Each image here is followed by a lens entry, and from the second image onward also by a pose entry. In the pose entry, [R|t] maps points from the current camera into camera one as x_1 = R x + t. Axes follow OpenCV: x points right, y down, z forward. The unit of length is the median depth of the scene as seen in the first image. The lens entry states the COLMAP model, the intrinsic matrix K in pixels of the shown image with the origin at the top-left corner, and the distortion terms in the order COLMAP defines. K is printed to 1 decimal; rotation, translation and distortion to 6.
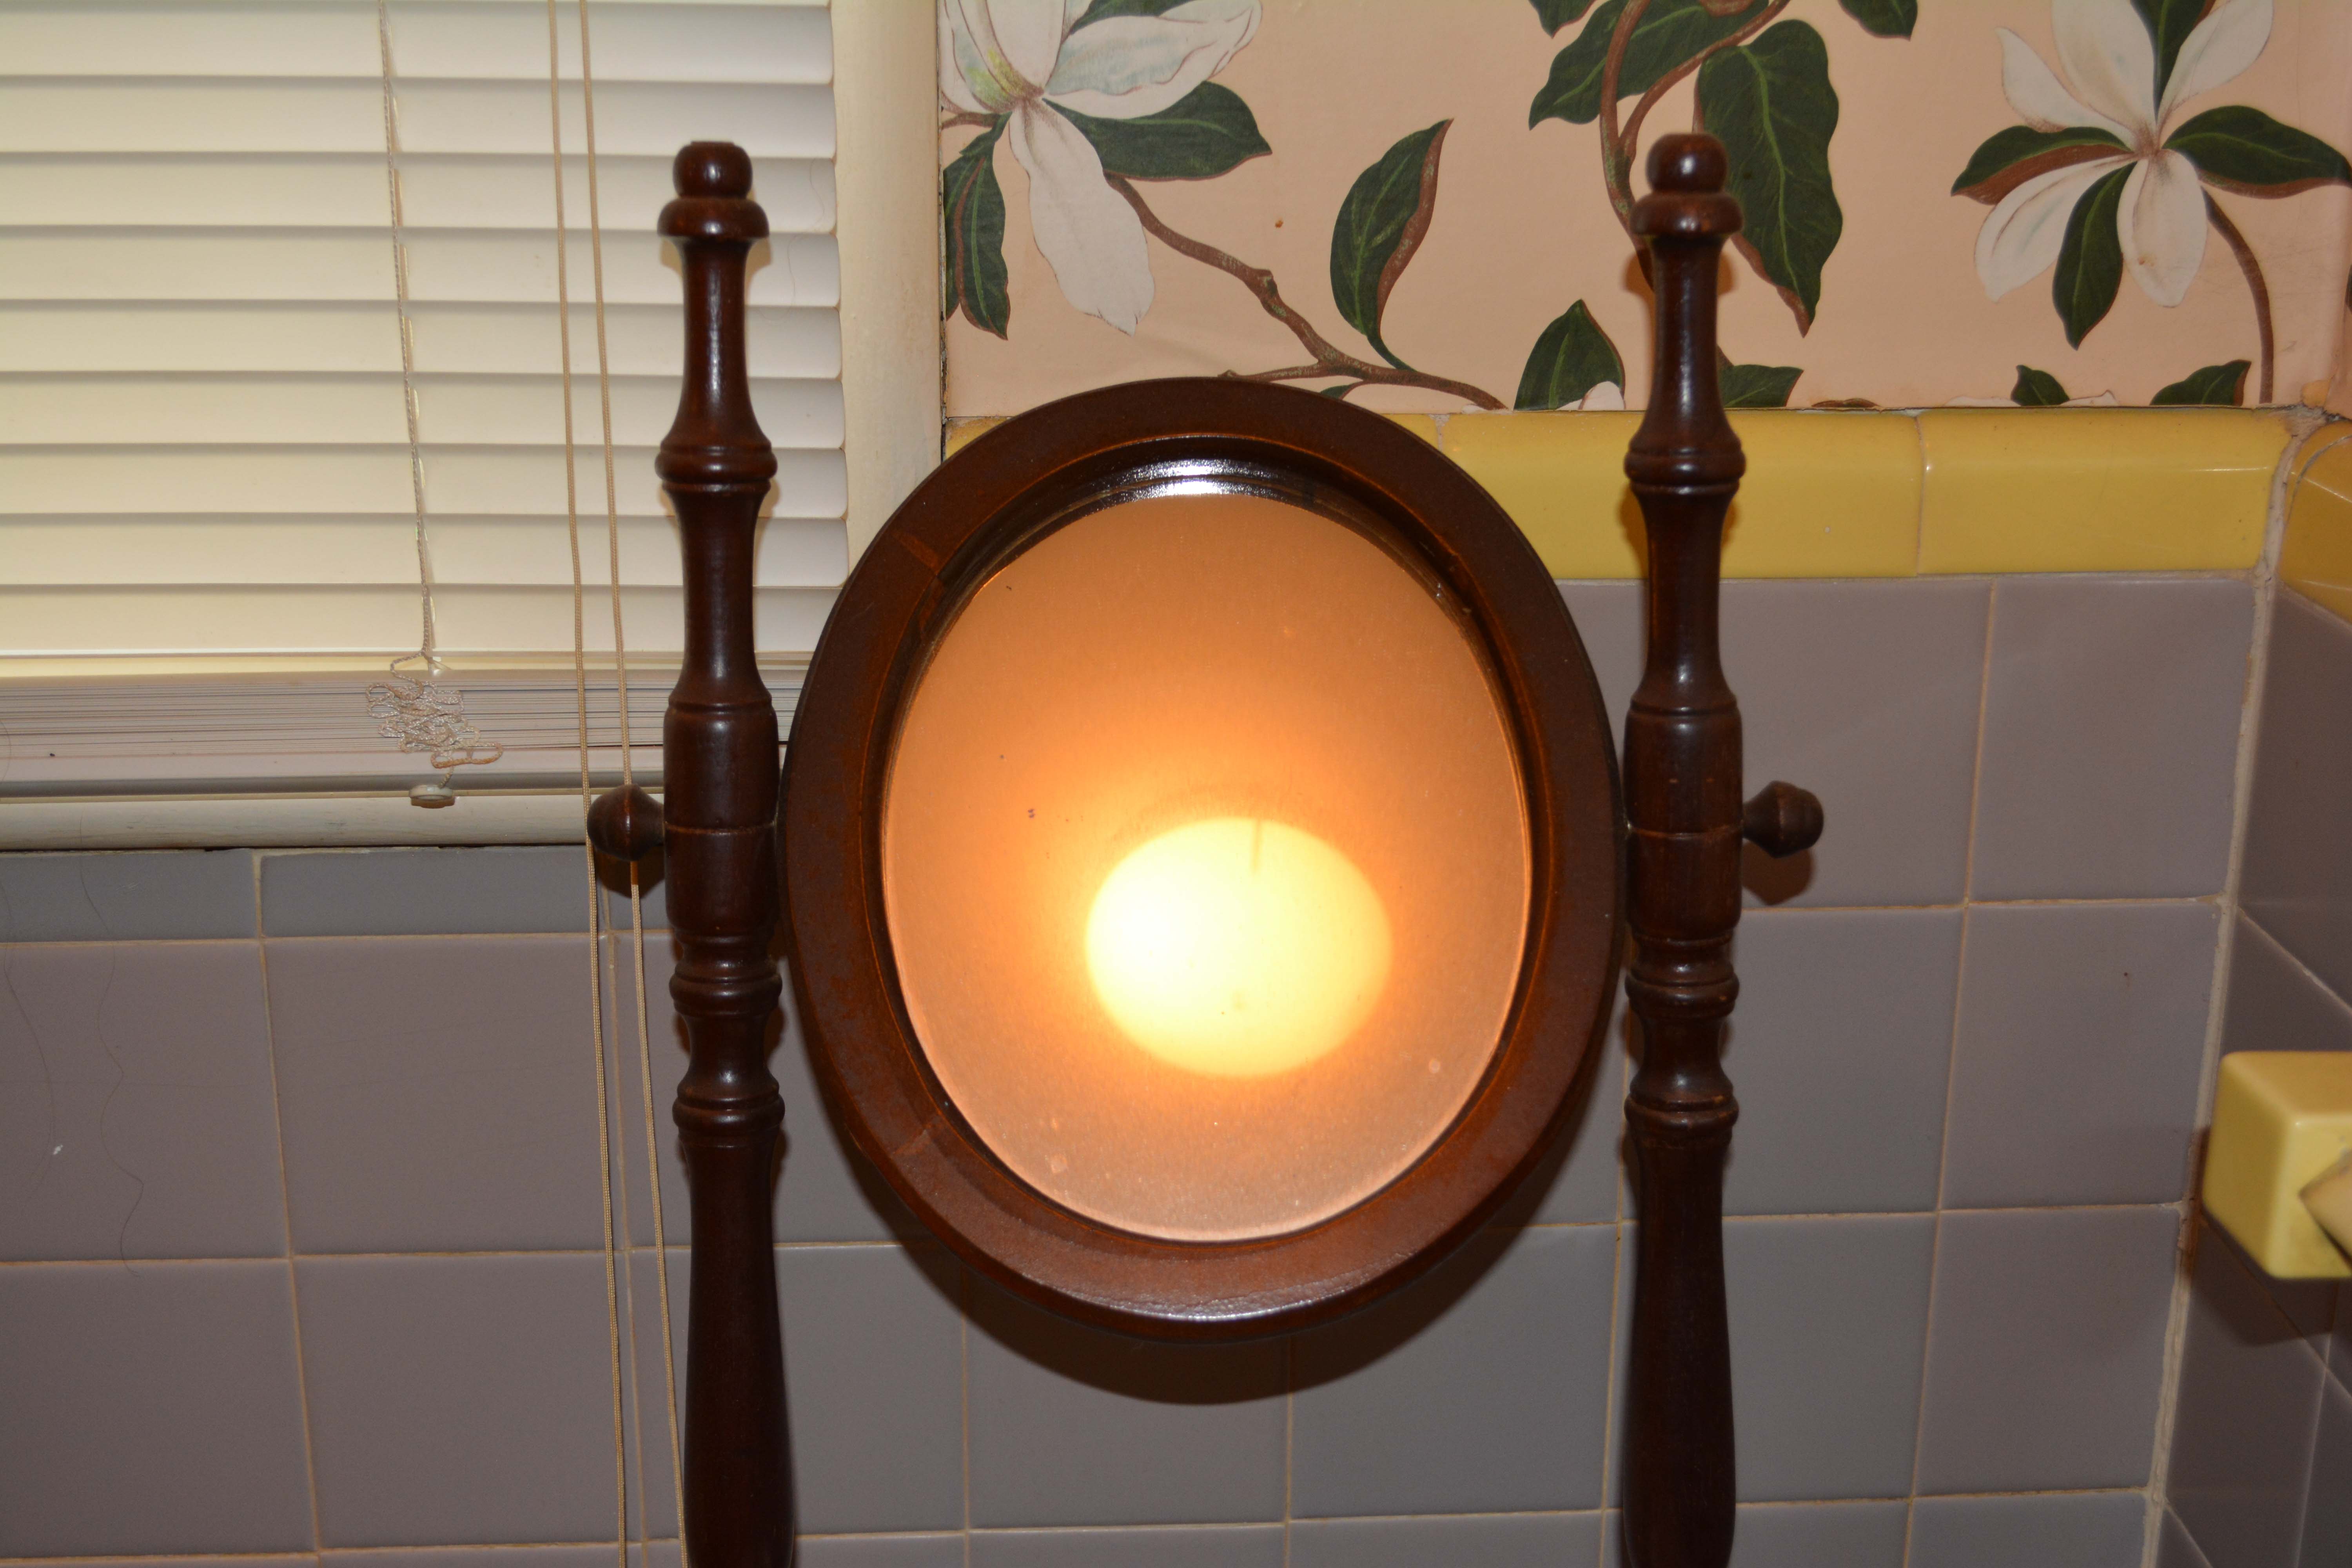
lens RADIAL K [[2968.9, 0, 1176.0], [0, 2968.9, 784.0], [0, 0, 1]] dist [-0.017990, -0.037073]
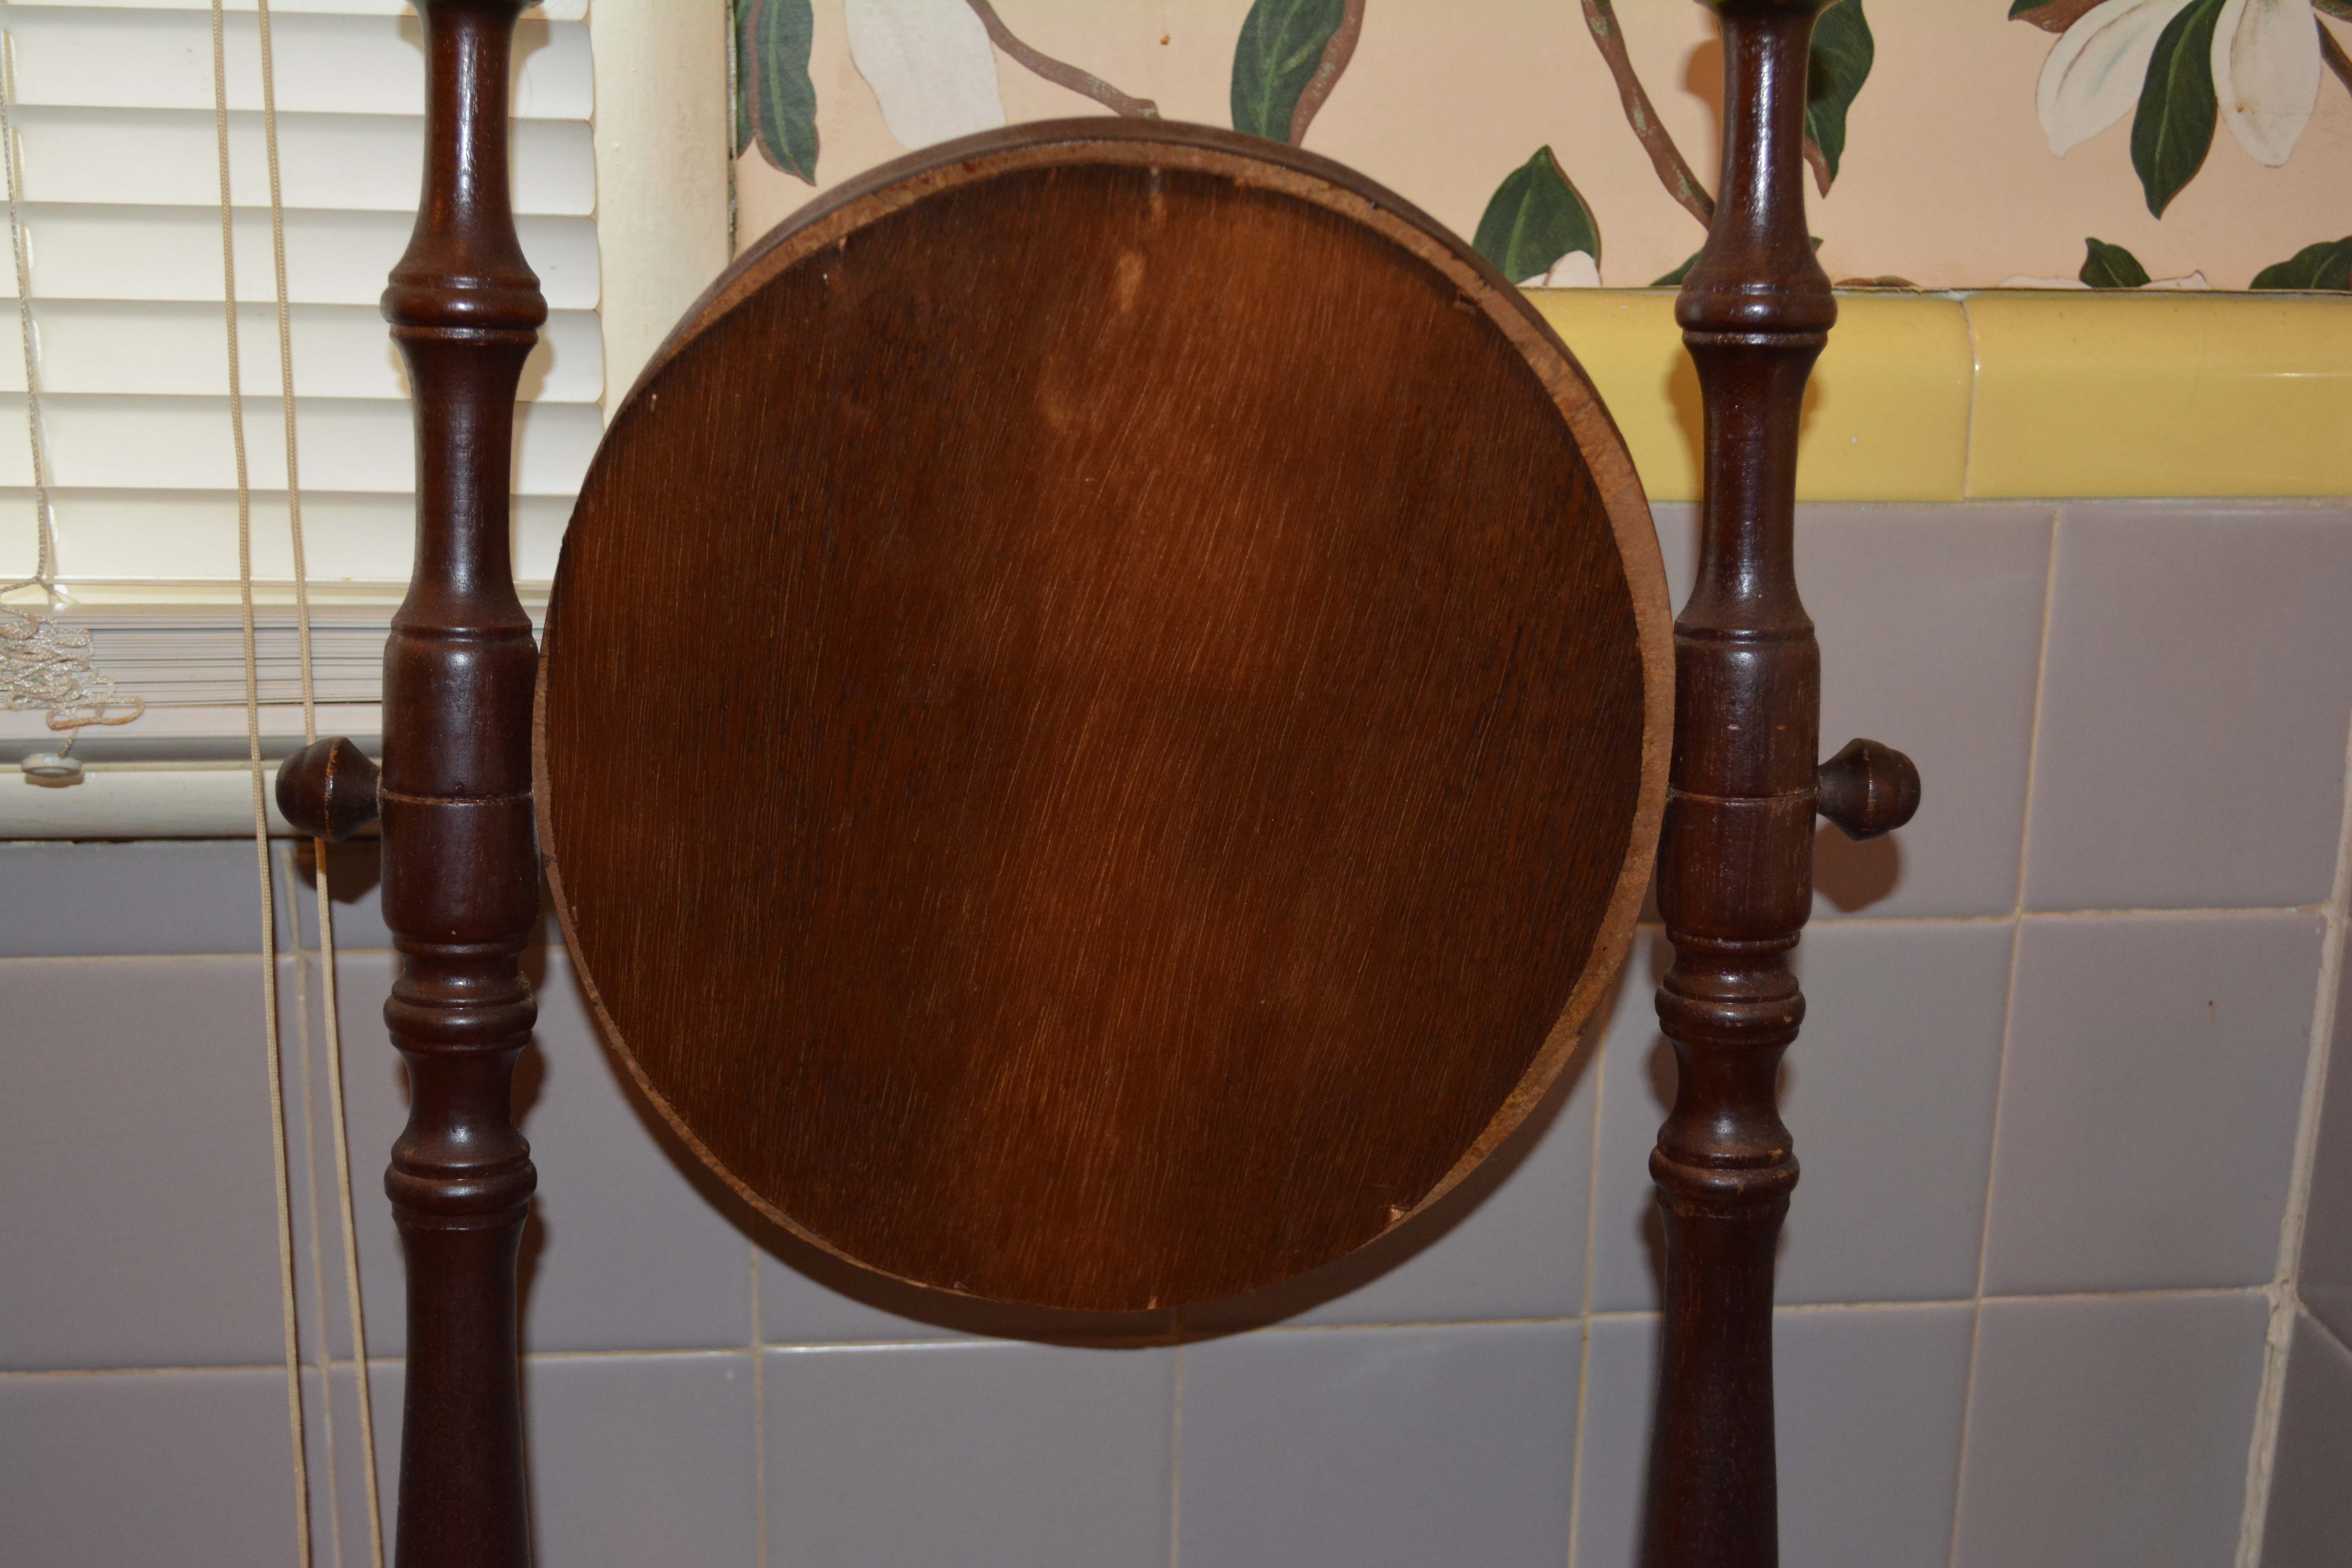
lens RADIAL K [[2865.7, 0, 1176.0], [0, 2865.7, 784.0], [0, 0, 1]] dist [-0.020147, -0.047310]
pose [[0.998627, 0.000740, 0.052371, -0.001767], [0.000834, 0.999549, -0.030011, 0.029597], [-0.052369, 0.030013, 0.998177, 0.252655]]
